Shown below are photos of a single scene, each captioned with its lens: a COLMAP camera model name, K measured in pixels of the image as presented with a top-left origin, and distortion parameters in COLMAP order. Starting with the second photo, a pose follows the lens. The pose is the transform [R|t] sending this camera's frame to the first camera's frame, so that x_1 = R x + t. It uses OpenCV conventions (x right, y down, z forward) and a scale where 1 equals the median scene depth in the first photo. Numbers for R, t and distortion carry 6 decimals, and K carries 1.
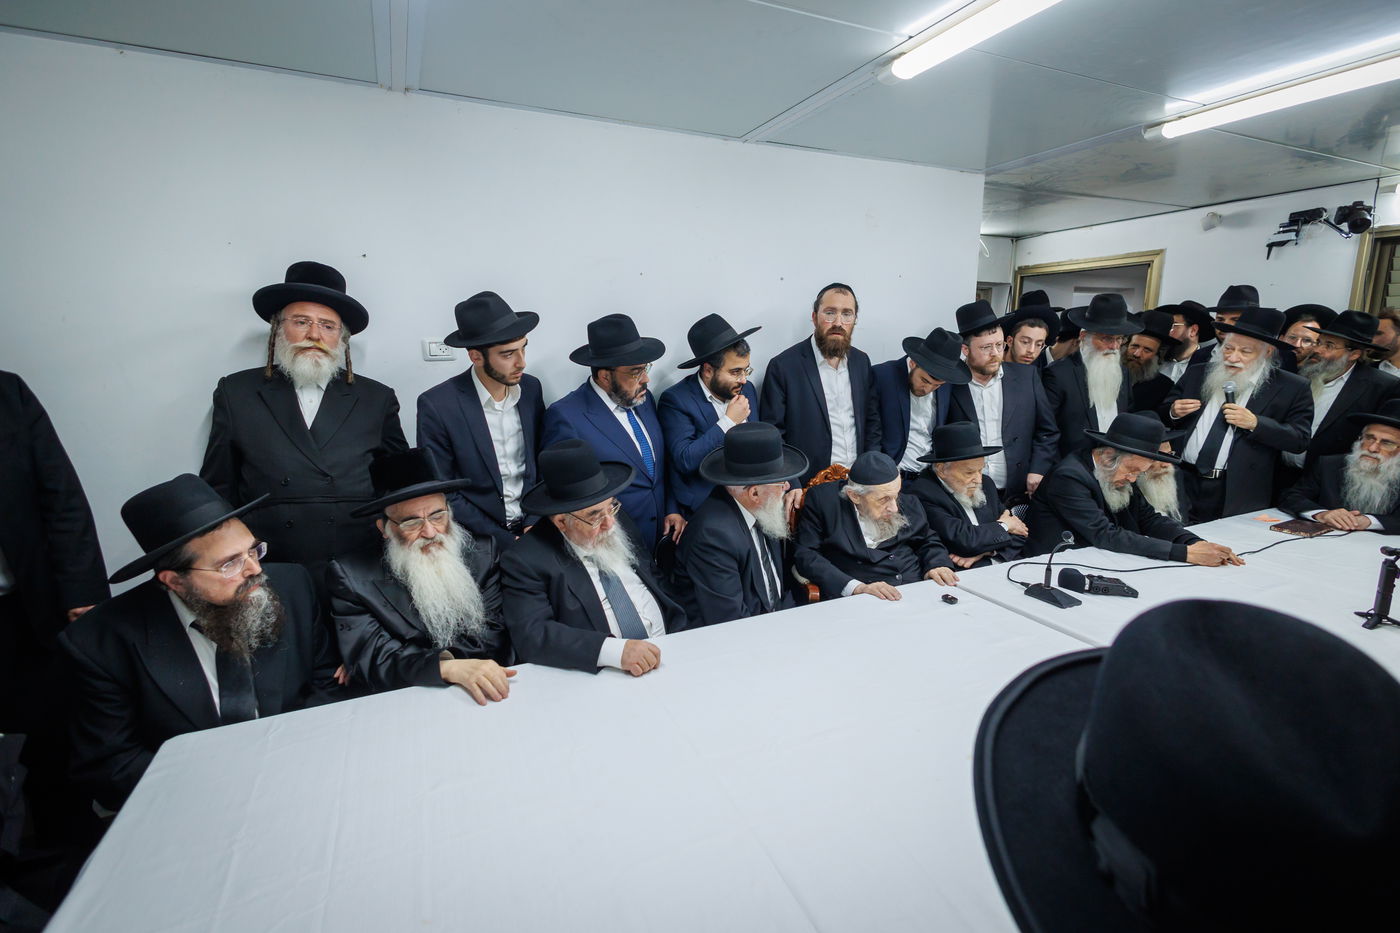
lens RADIAL K [[629.0, 0, 700.0], [0, 629.0, 466.5], [0, 0, 1]] dist [-0.002405, -0.004622]
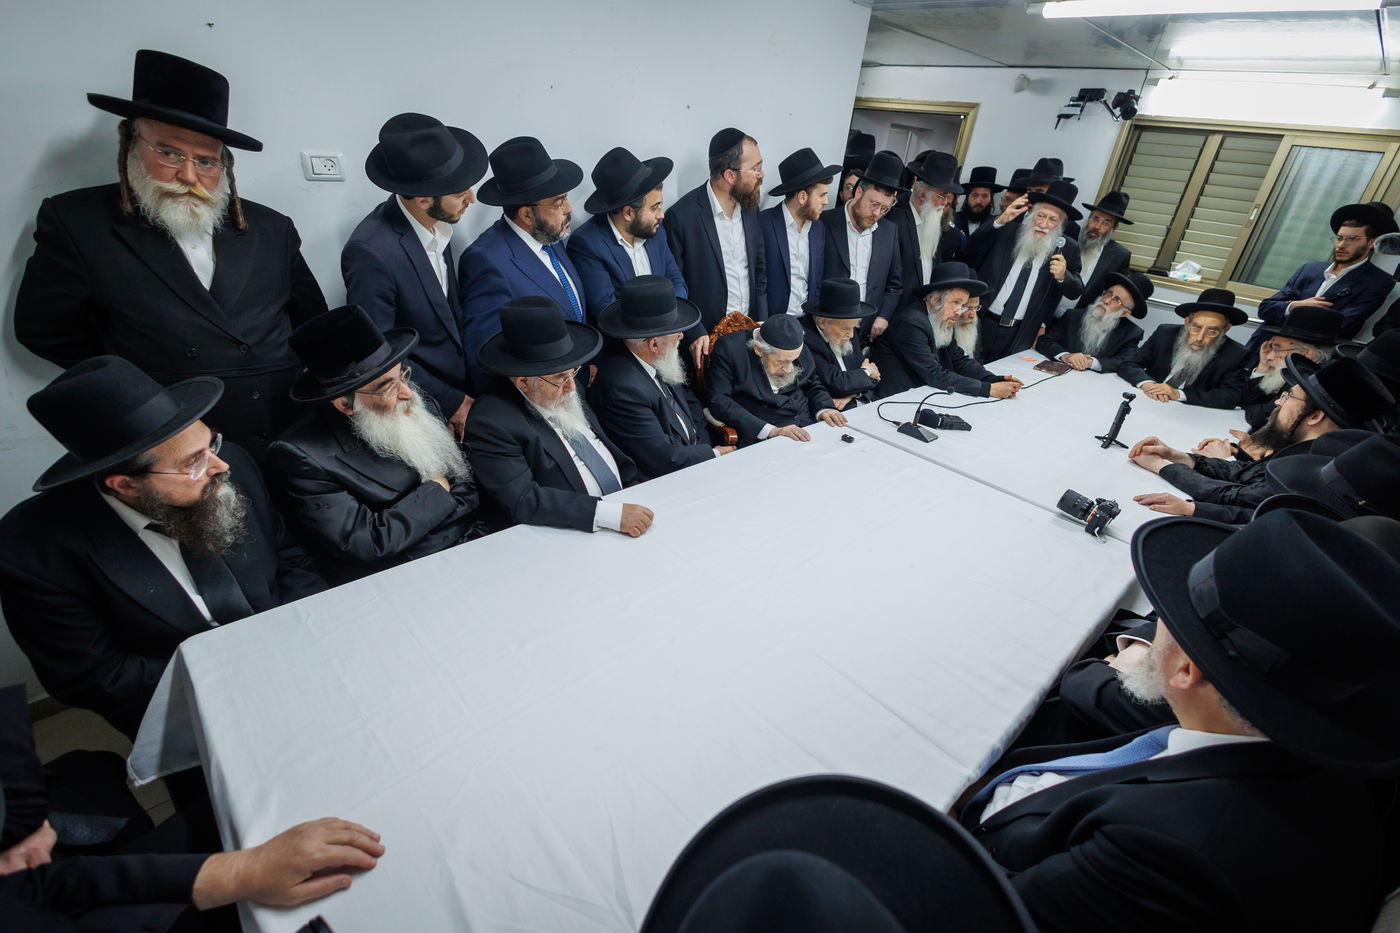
lens RADIAL K [[629.0, 0, 700.0], [0, 629.0, 466.5], [0, 0, 1]] dist [-0.002405, -0.004622]
pose [[0.937775, -0.061856, 0.341689, -0.242211], [-0.042367, 0.956272, 0.289393, -0.063855], [-0.344648, -0.285862, 0.894148, 0.005053]]
